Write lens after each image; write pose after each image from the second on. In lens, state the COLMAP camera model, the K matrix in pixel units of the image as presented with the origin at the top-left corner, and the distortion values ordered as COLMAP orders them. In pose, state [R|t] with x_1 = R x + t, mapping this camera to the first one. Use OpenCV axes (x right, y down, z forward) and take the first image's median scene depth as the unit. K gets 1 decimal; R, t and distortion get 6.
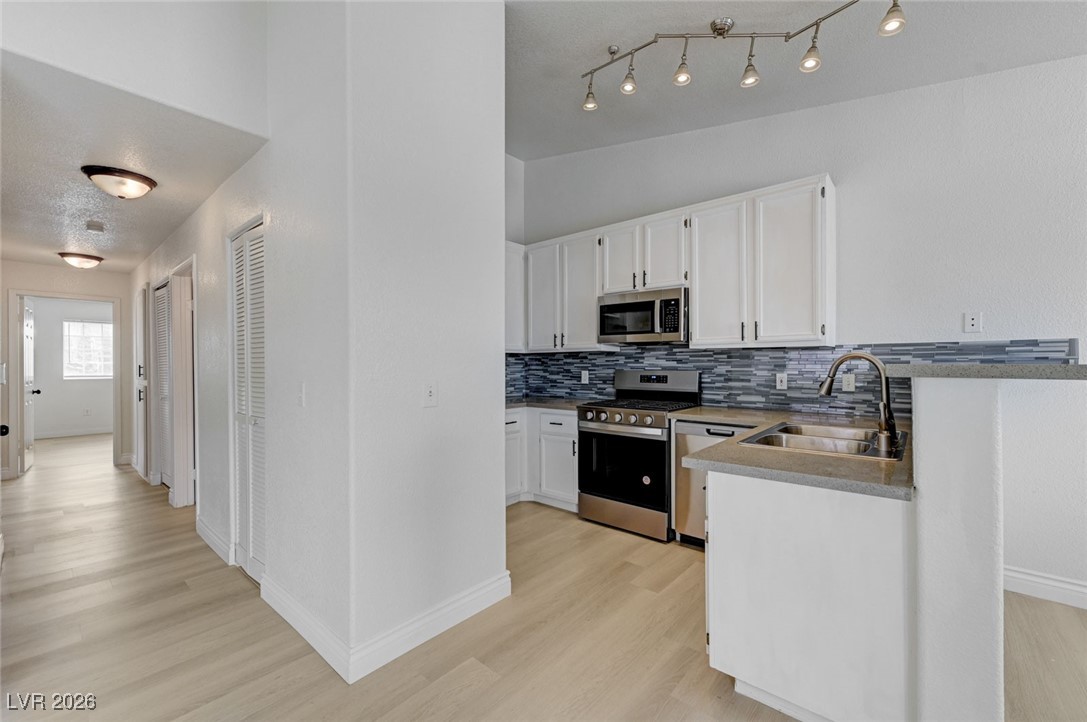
lens RADIAL K [[441.3, 0, 545.2], [0, 441.3, 365.7], [0, 0, 1]] dist [0.012762, -0.000151]
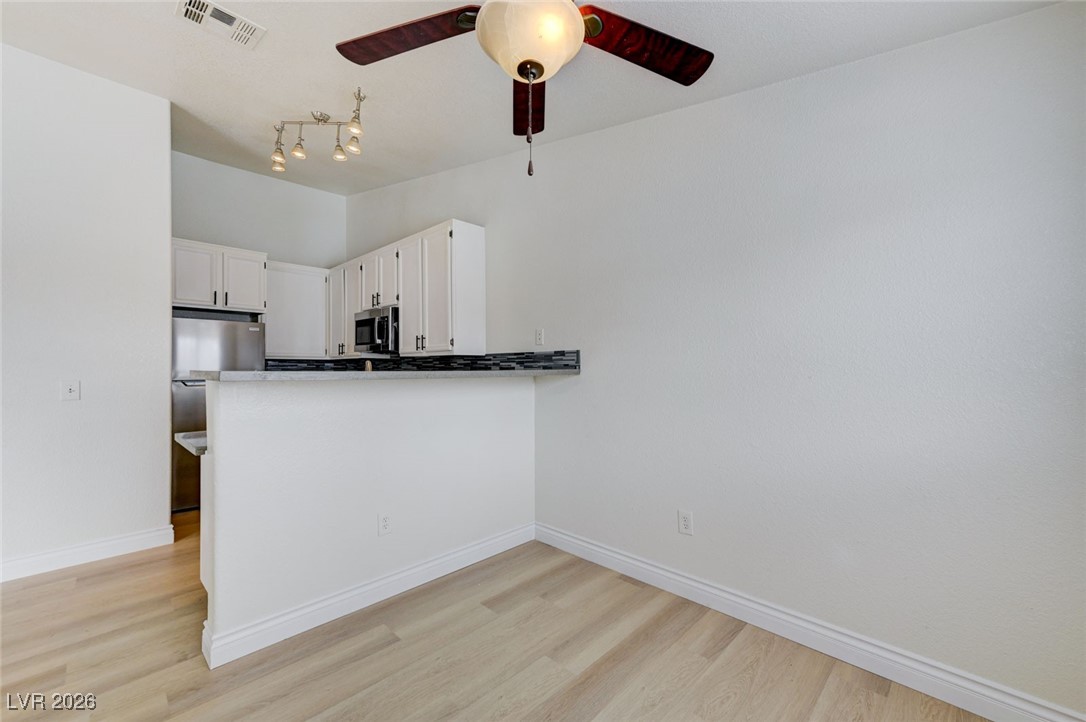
lens RADIAL K [[437.8, 0, 540.6], [0, 437.8, 364.9], [0, 0, 1]] dist [0.013433, 0.000070]
pose [[0.997992, -0.000793, -0.063330, 0.819194], [0.000215, 0.999958, -0.009135, -0.004372], [0.063335, 0.009103, 0.997951, -0.195049]]
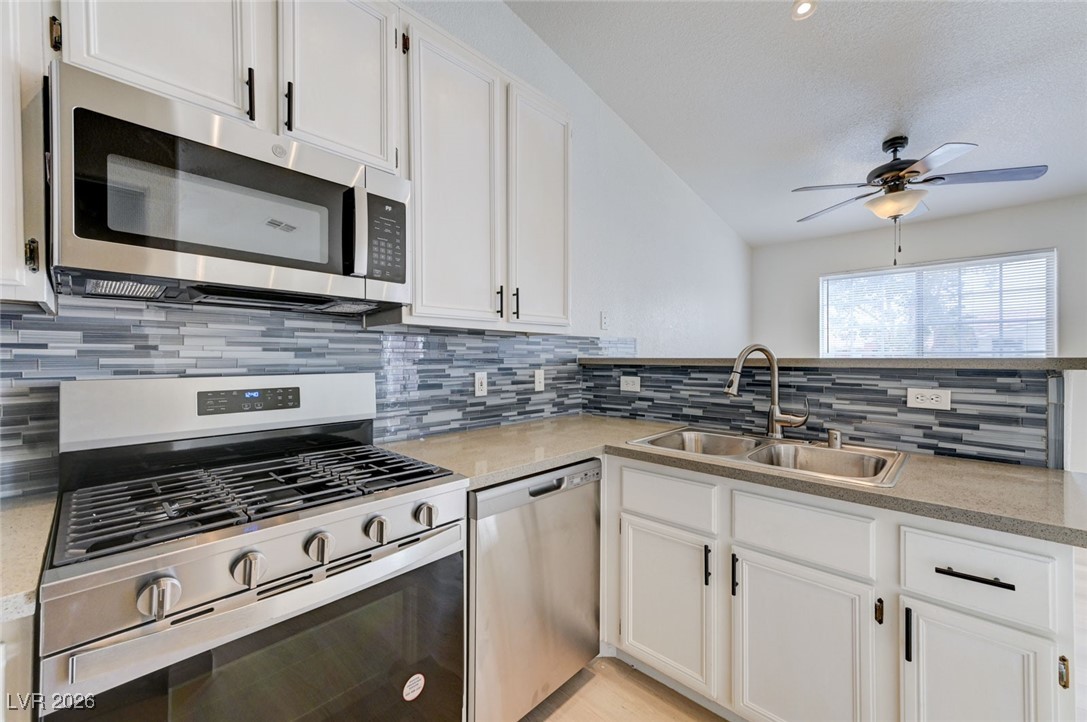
lens RADIAL K [[433.9, 0, 541.3], [0, 433.9, 358.3], [0, 0, 1]] dist [0.013076, 0.000032]
pose [[0.051562, -0.003695, 0.998663, -0.112174], [0.002526, 0.999990, 0.003569, -0.005349], [-0.998667, 0.002338, 0.051571, 0.864057]]
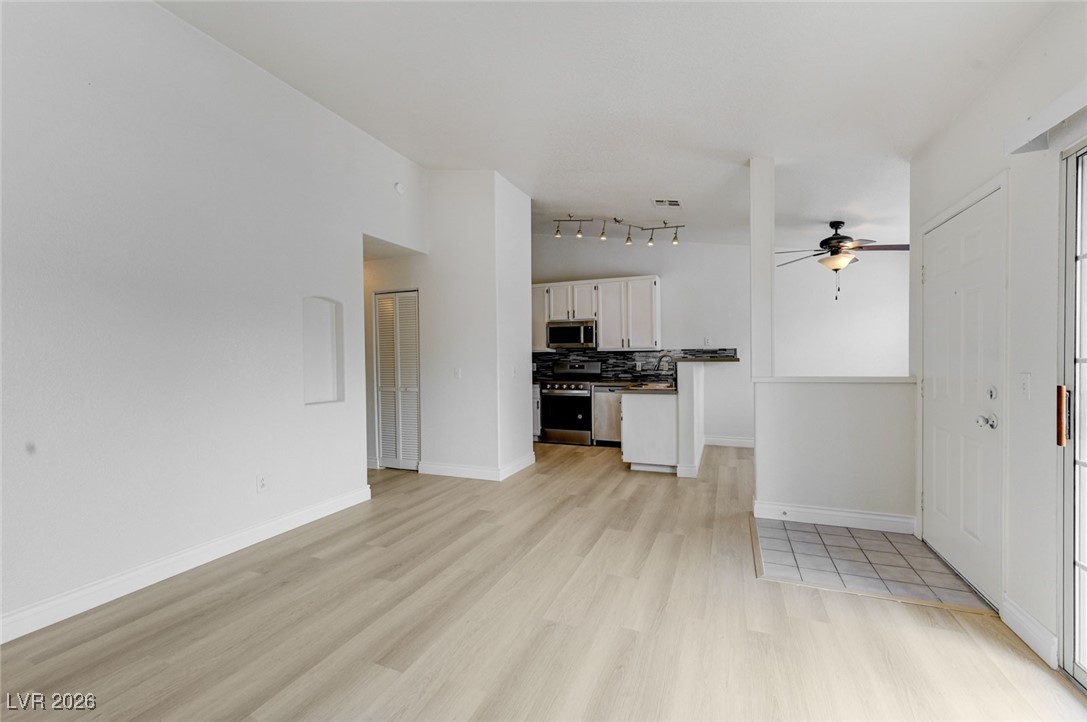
lens RADIAL K [[438.2, 0, 541.1], [0, 438.2, 364.9], [0, 0, 1]] dist [0.013433, 0.000070]
pose [[0.952882, -0.012912, 0.303066, -0.533648], [0.009410, 0.999871, 0.013013, -0.004250], [-0.303195, -0.009548, 0.952881, -0.836391]]
